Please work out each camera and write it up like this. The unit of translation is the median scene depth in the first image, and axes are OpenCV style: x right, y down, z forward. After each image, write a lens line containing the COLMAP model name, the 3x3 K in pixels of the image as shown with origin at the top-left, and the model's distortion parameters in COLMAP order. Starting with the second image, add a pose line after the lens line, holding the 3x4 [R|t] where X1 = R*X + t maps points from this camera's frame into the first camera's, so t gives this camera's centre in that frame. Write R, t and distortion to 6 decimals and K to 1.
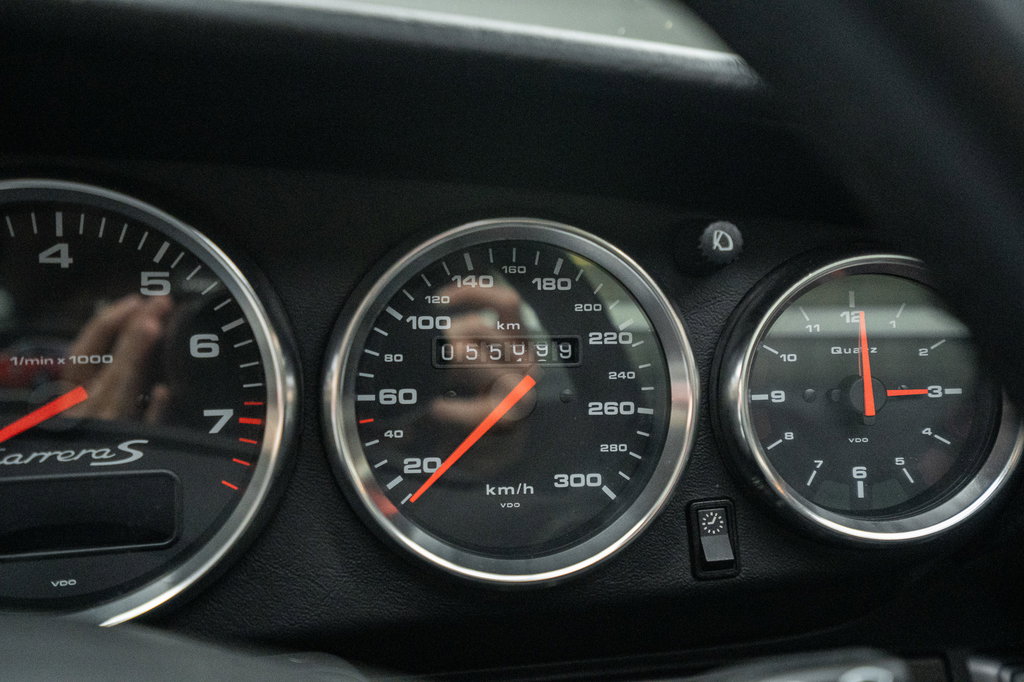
lens RADIAL K [[1055.5, 0, 512.0], [0, 1055.5, 341.0], [0, 0, 1]] dist [0.064001, -0.006141]
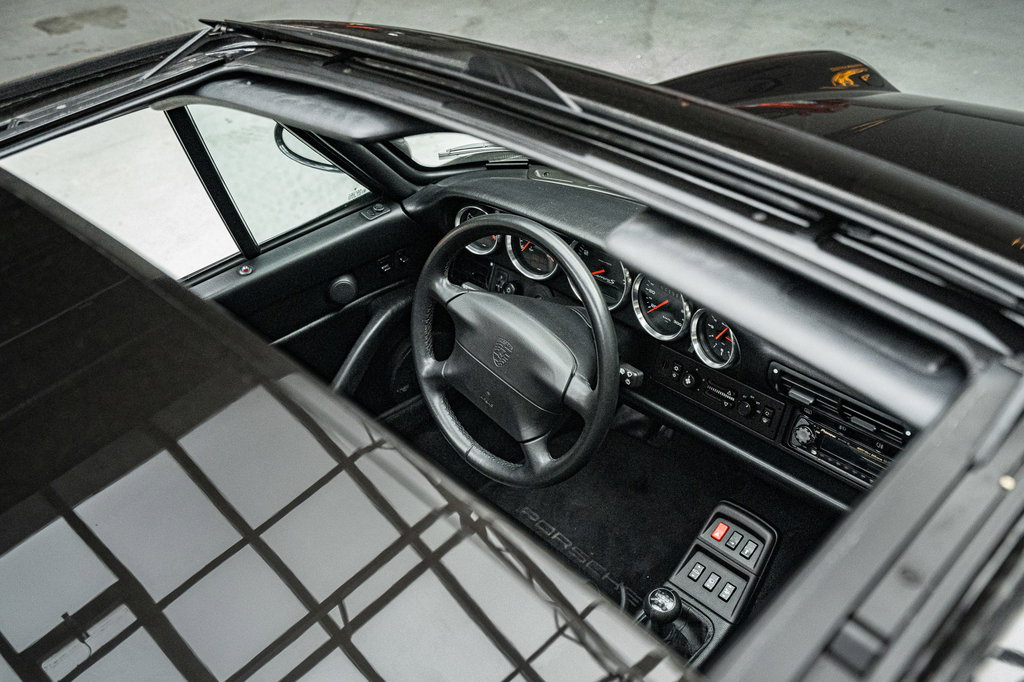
lens RADIAL K [[889.6, 0, 512.0], [0, 889.6, 341.0], [0, 0, 1]] dist [0.006569, 0.001823]
pose [[0.515583, 0.457240, -0.724642, 2.544793], [-0.029296, 0.854627, 0.518415, -1.795291], [0.856339, -0.246056, 0.454026, -1.405801]]
